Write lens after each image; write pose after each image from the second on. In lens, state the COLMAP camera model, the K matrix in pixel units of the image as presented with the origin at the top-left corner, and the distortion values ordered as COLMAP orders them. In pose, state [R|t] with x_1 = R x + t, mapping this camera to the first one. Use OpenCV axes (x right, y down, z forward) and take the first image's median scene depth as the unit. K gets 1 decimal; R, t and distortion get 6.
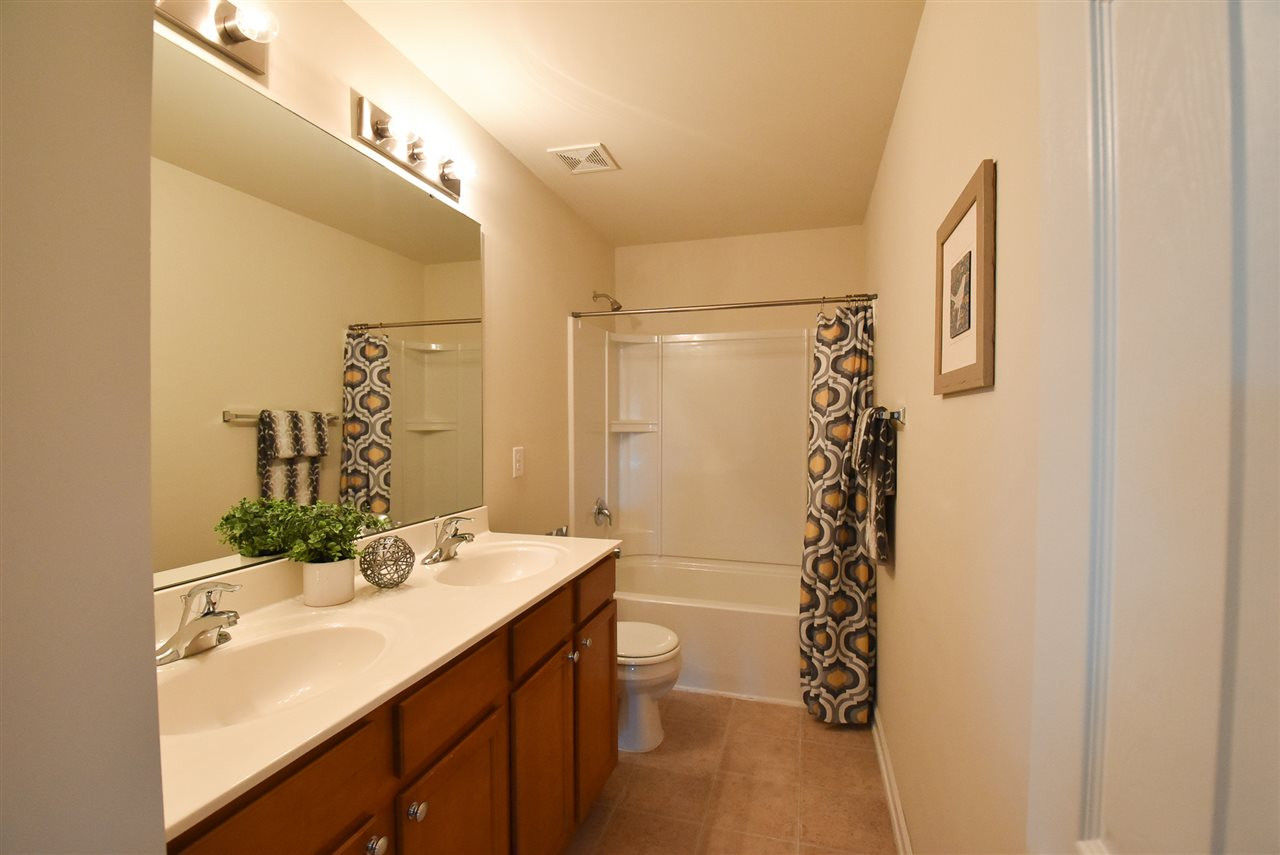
lens RADIAL K [[564.3, 0, 636.6], [0, 564.3, 437.9], [0, 0, 1]] dist [0.032855, -0.040370]
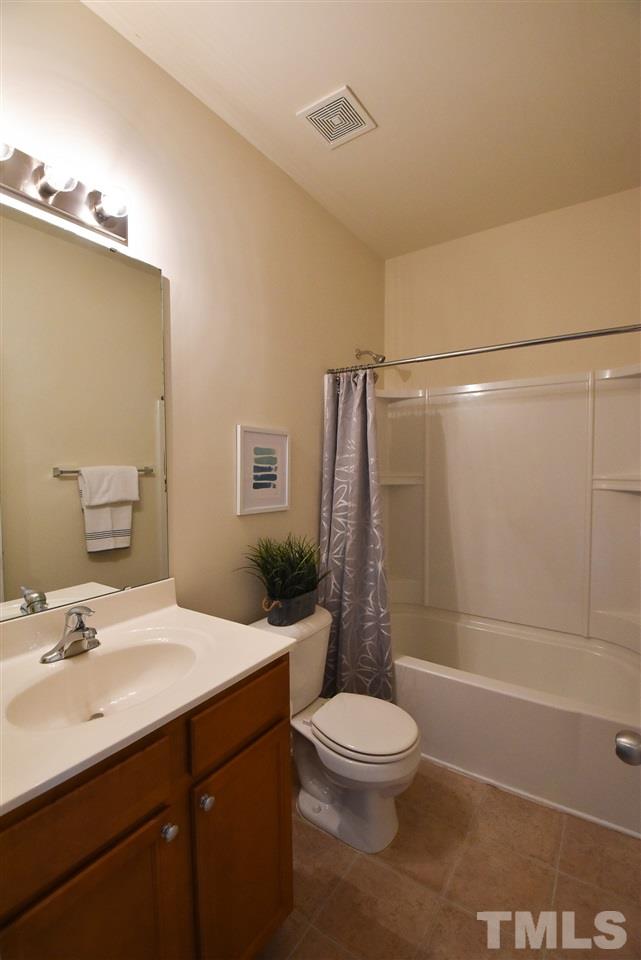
lens RADIAL K [[423.3, 0, 331.9], [0, 423.3, 477.8], [0, 0, 1]] dist [0.032855, -0.040370]
pose [[0.954781, -0.003091, -0.297295, 0.177727], [0.006551, 0.999922, 0.010644, -0.045704], [0.297239, -0.012110, 0.954726, 0.406153]]
